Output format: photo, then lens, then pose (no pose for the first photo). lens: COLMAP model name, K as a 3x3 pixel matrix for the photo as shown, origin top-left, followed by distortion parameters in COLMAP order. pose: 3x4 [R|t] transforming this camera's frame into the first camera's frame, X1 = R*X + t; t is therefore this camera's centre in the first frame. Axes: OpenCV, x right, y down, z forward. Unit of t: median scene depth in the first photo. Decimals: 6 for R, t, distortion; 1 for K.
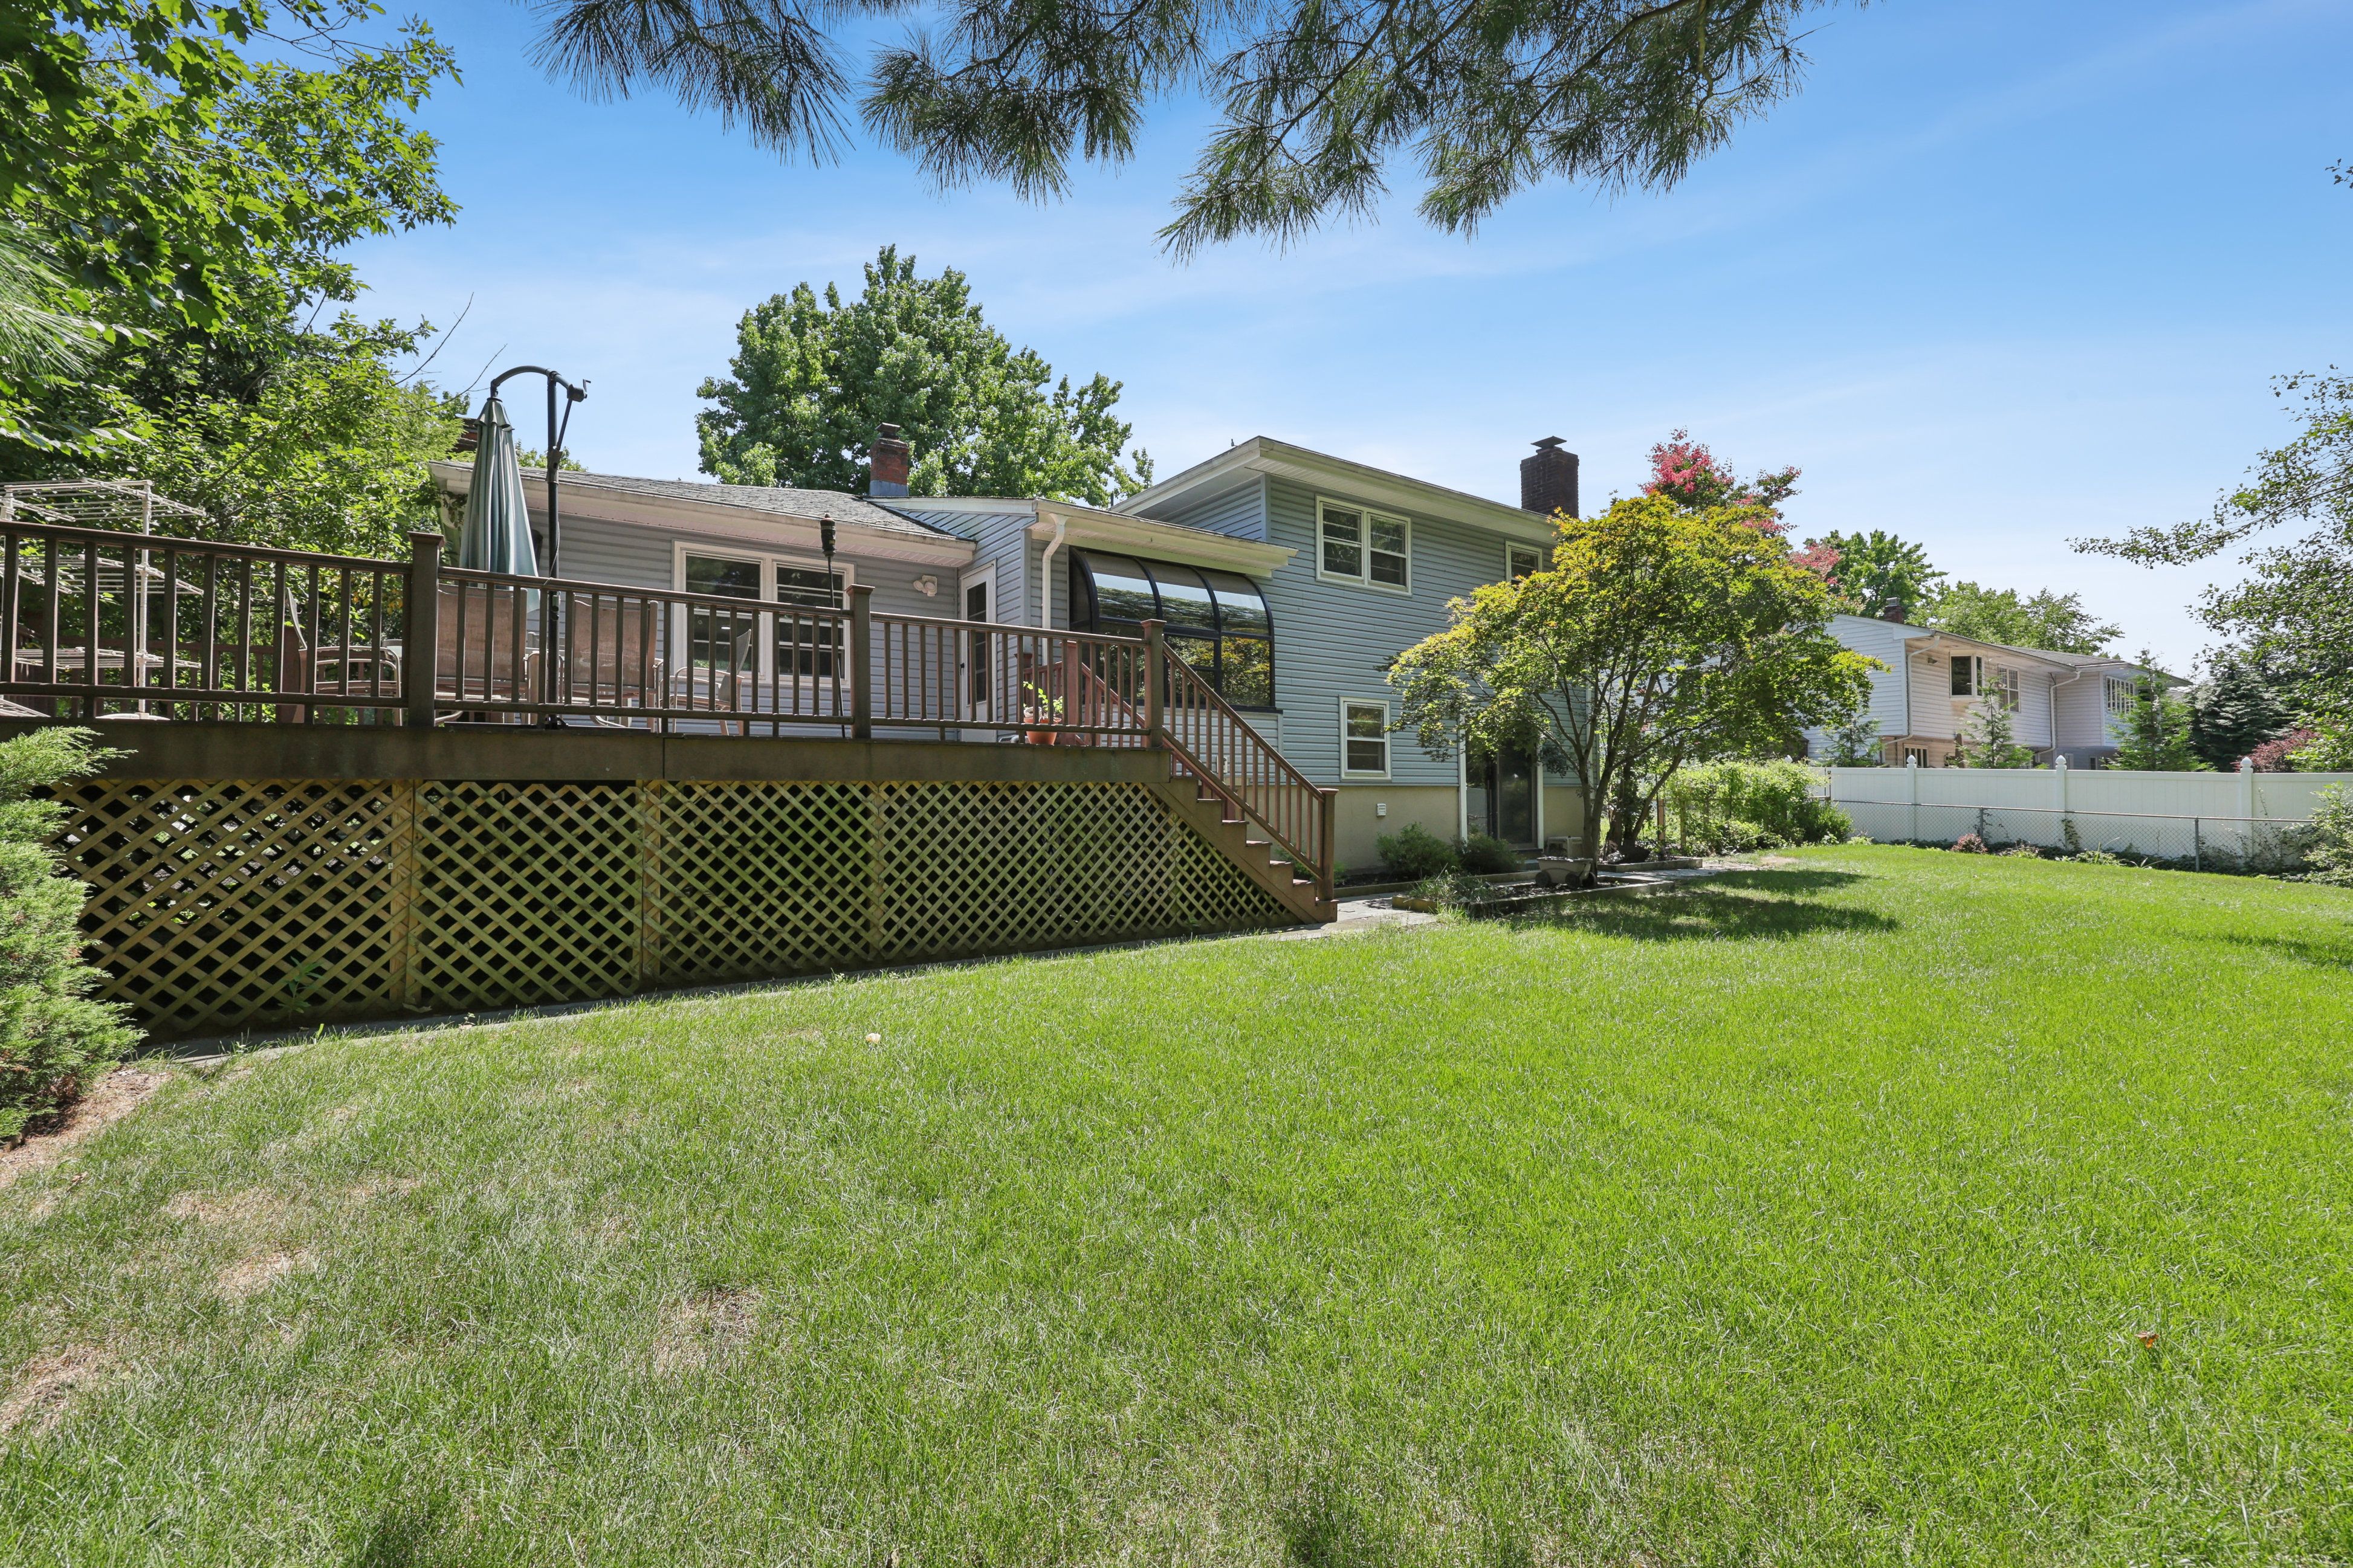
lens RADIAL K [[985.8, 0, 1179.6], [0, 985.8, 789.5], [0, 0, 1]] dist [-0.012212, 0.001148]
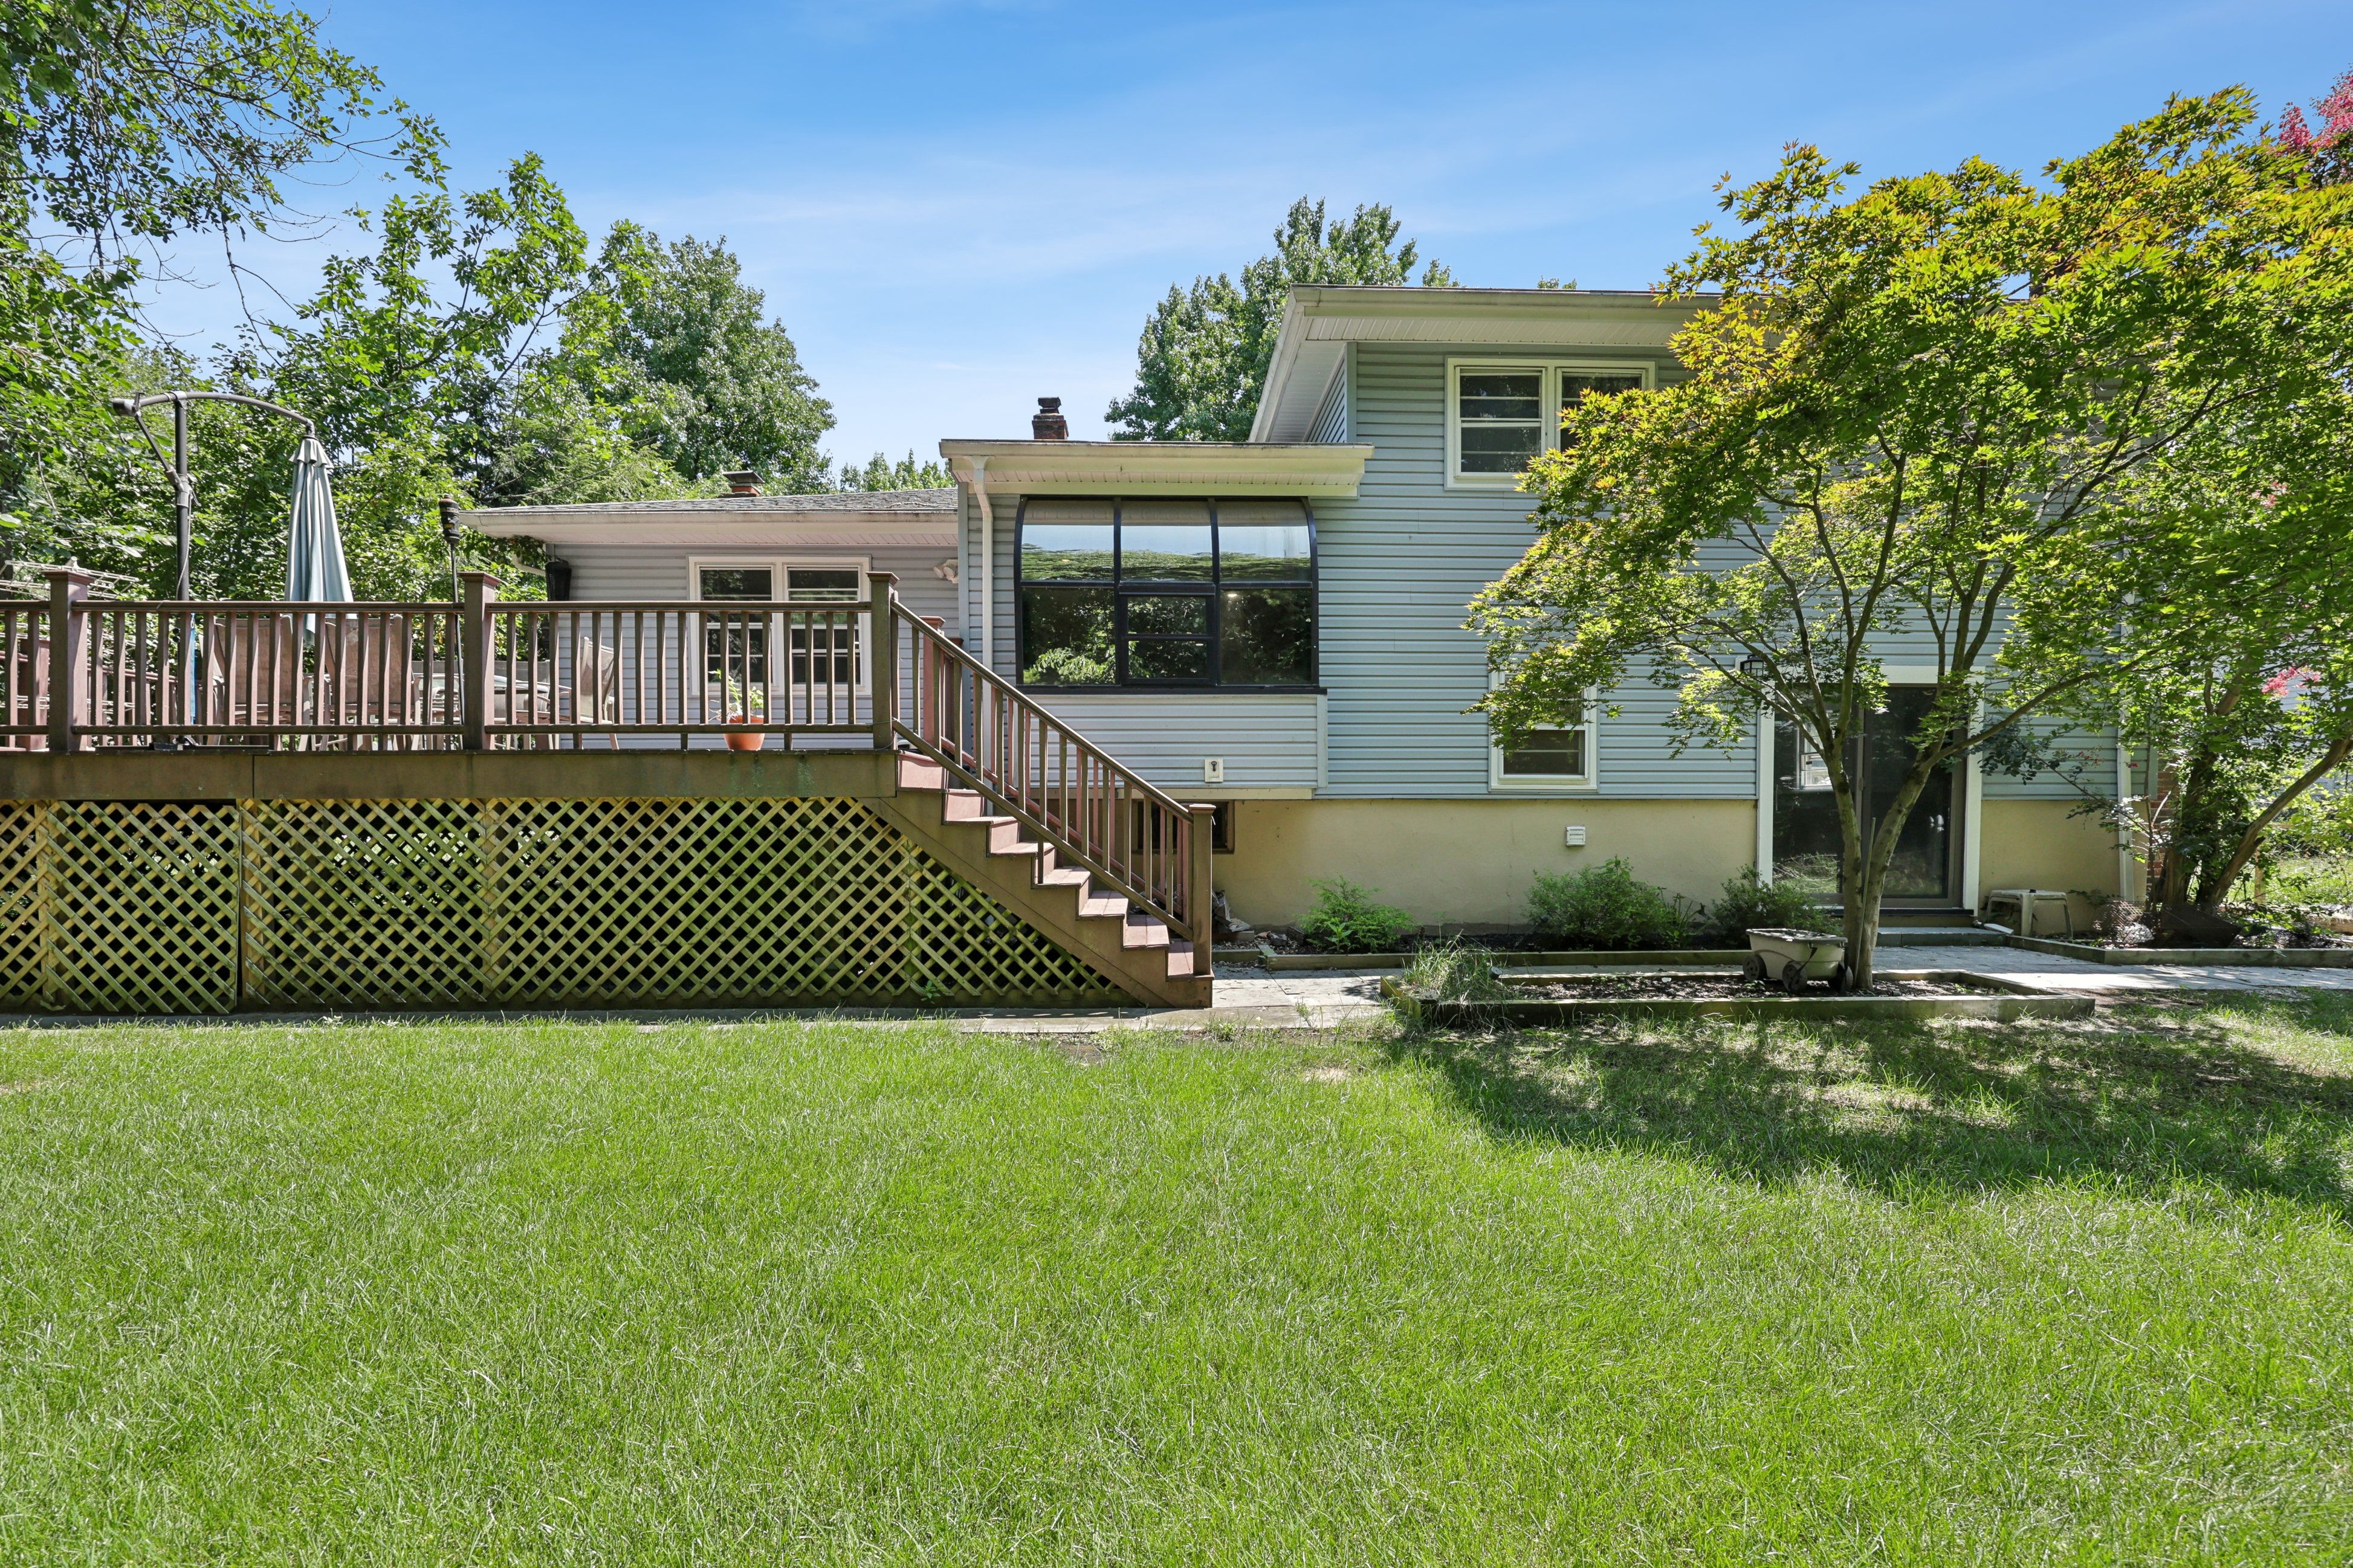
lens RADIAL K [[985.8, 0, 1212.1], [0, 985.8, 865.0], [0, 0, 1]] dist [-0.012212, 0.001148]
pose [[0.832728, 0.034945, -0.552579, 0.683265], [0.002307, 0.997779, 0.066576, -0.005453], [0.553678, -0.056714, 0.830797, 0.611488]]
